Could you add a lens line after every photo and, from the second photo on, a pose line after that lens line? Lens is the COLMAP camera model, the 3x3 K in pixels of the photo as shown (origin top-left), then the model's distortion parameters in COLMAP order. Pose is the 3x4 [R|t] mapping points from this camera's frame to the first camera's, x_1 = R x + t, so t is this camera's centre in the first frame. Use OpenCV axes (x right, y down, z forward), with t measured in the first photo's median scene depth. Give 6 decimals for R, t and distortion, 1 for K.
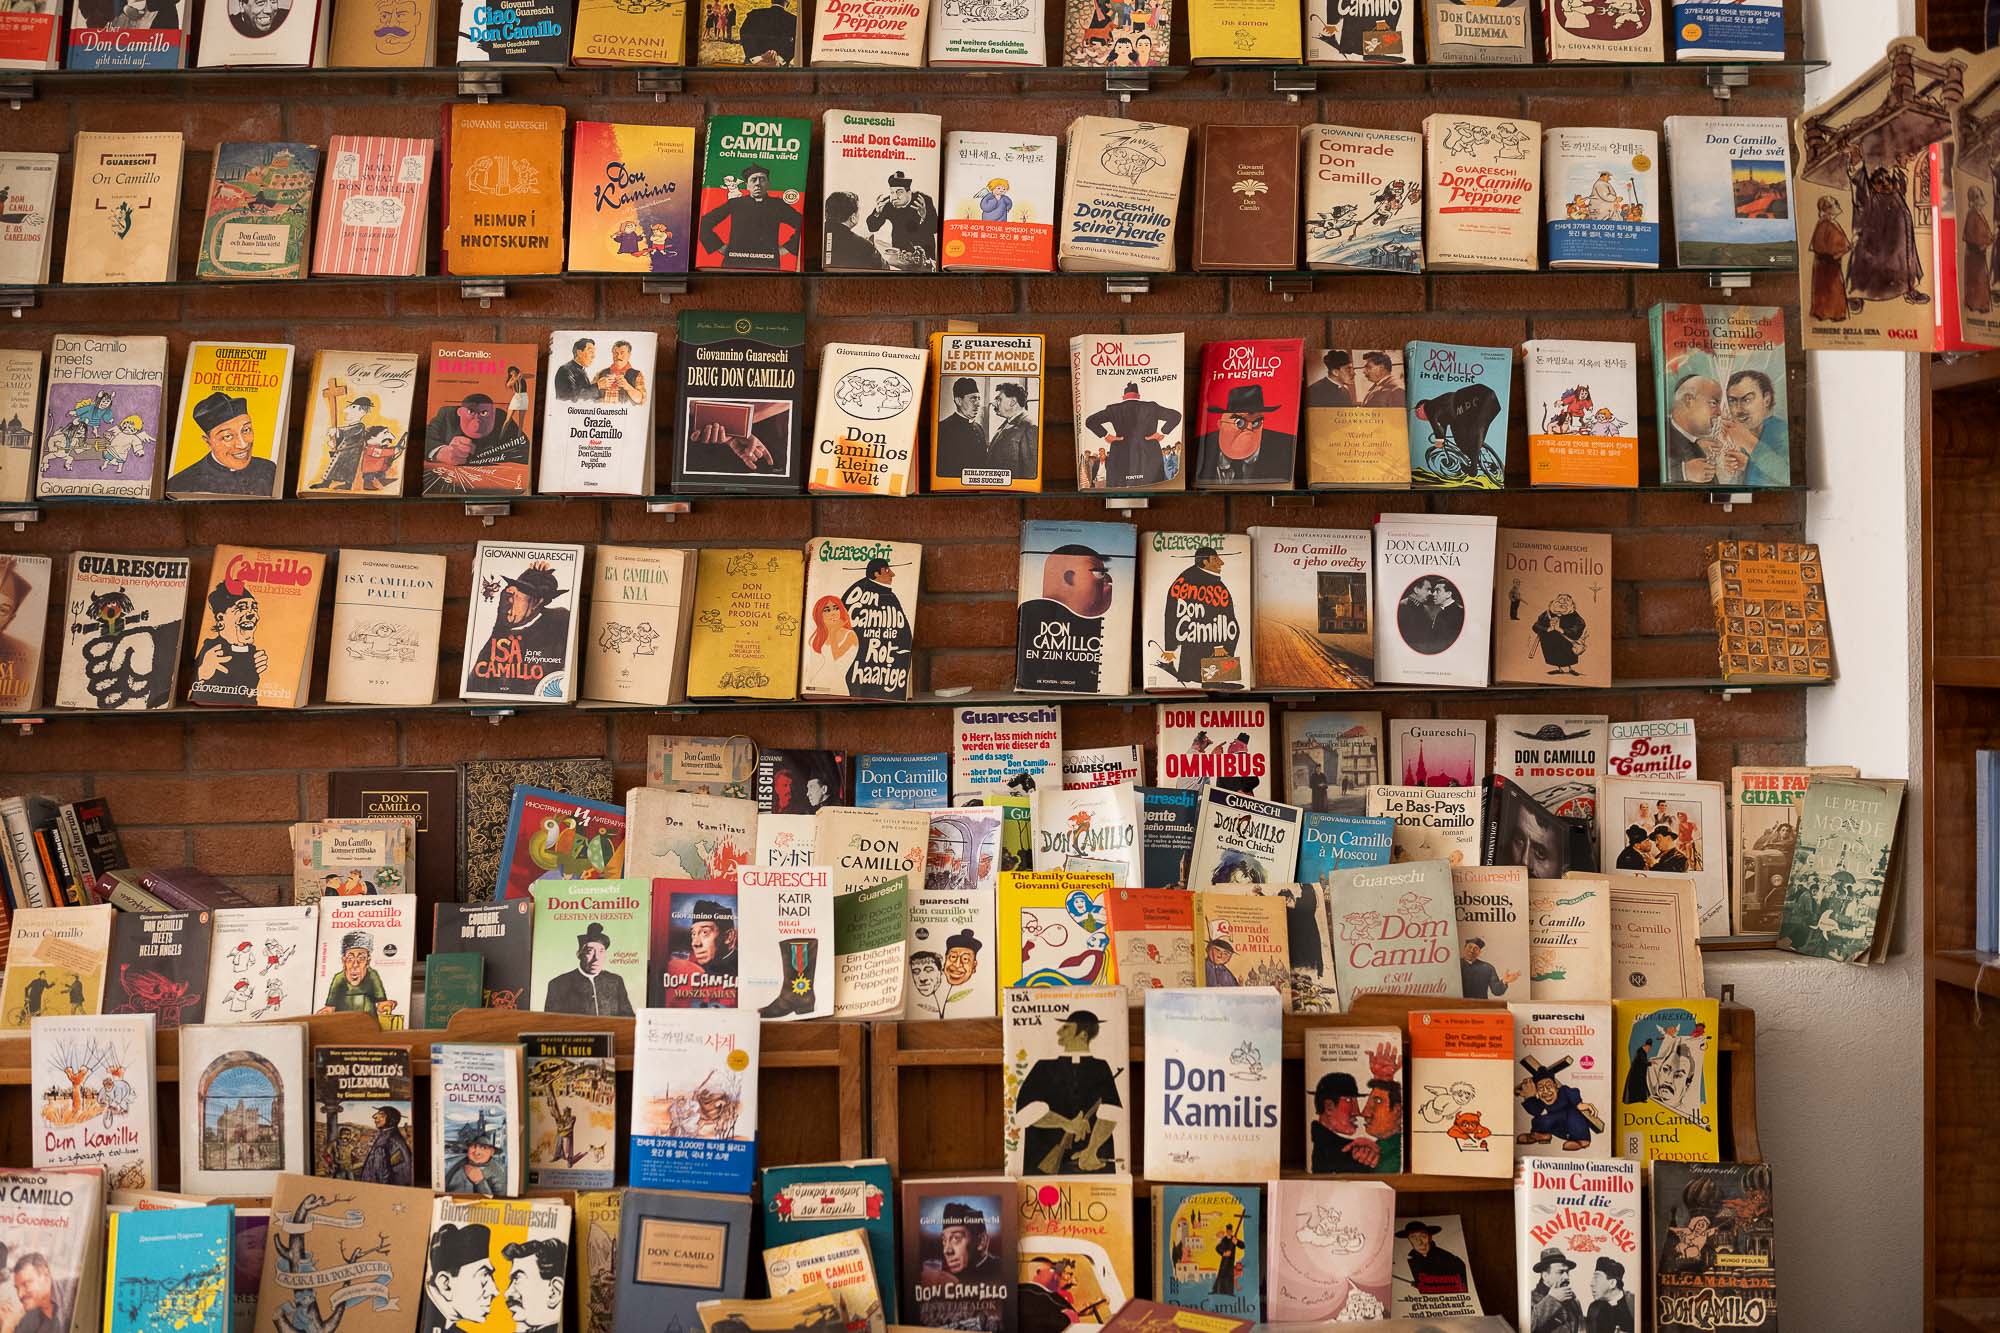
lens RADIAL K [[2693.6, 0, 999.6], [0, 2693.6, 663.7], [0, 0, 1]] dist [-0.031272, 0.000000]
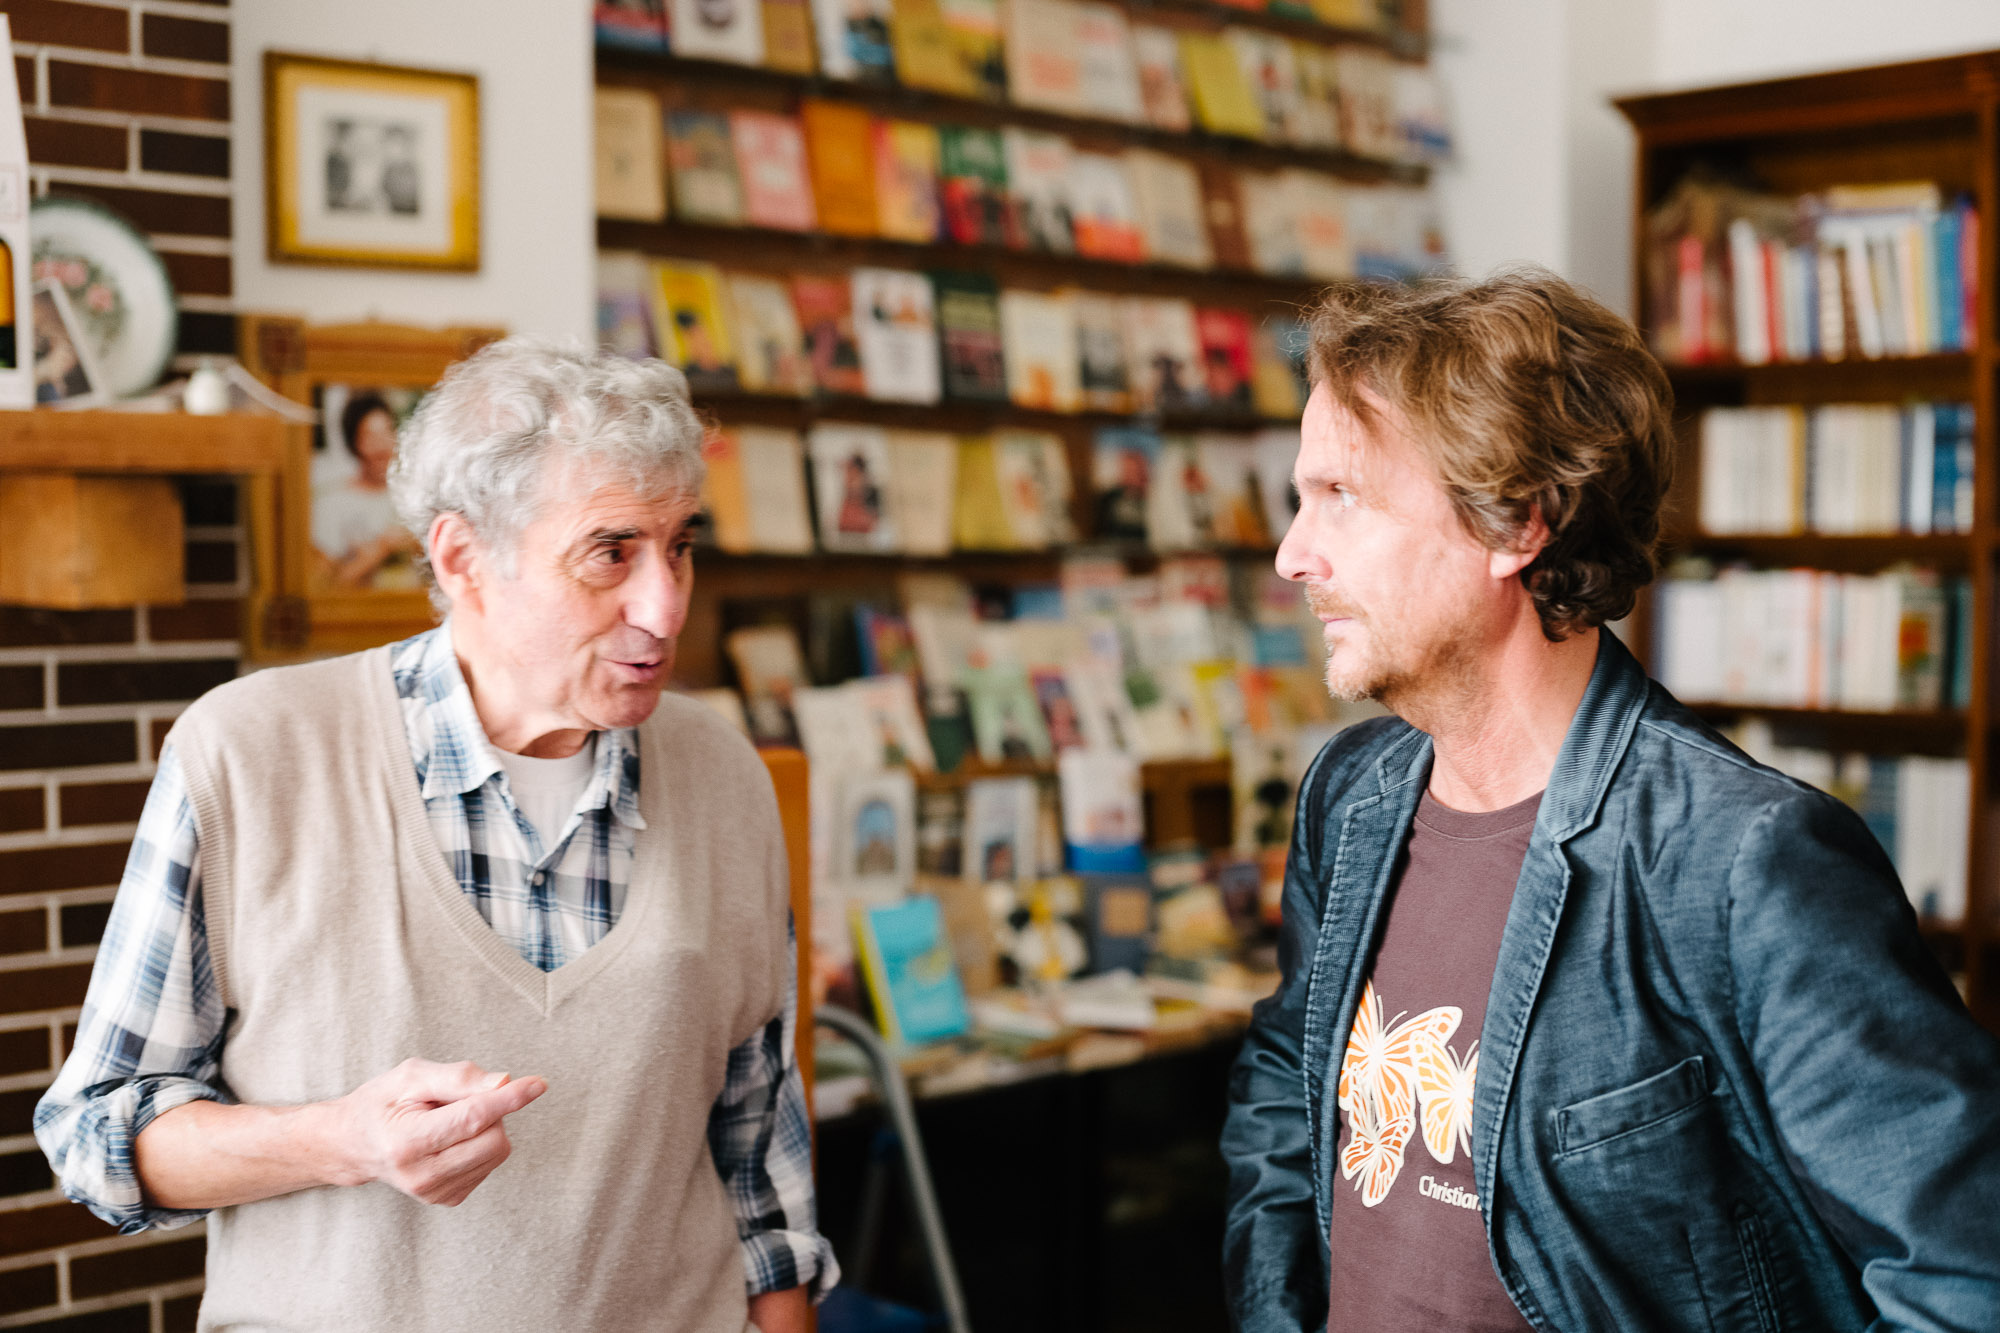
lens RADIAL K [[2693.6, 0, 1001.4], [0, 2693.6, 670.3], [0, 0, 1]] dist [-0.031272, 0.000000]
pose [[0.772840, -0.013276, 0.634463, -0.980882], [-0.016638, 0.999014, 0.041171, 0.019005], [-0.634383, -0.042374, 0.771856, -0.103401]]
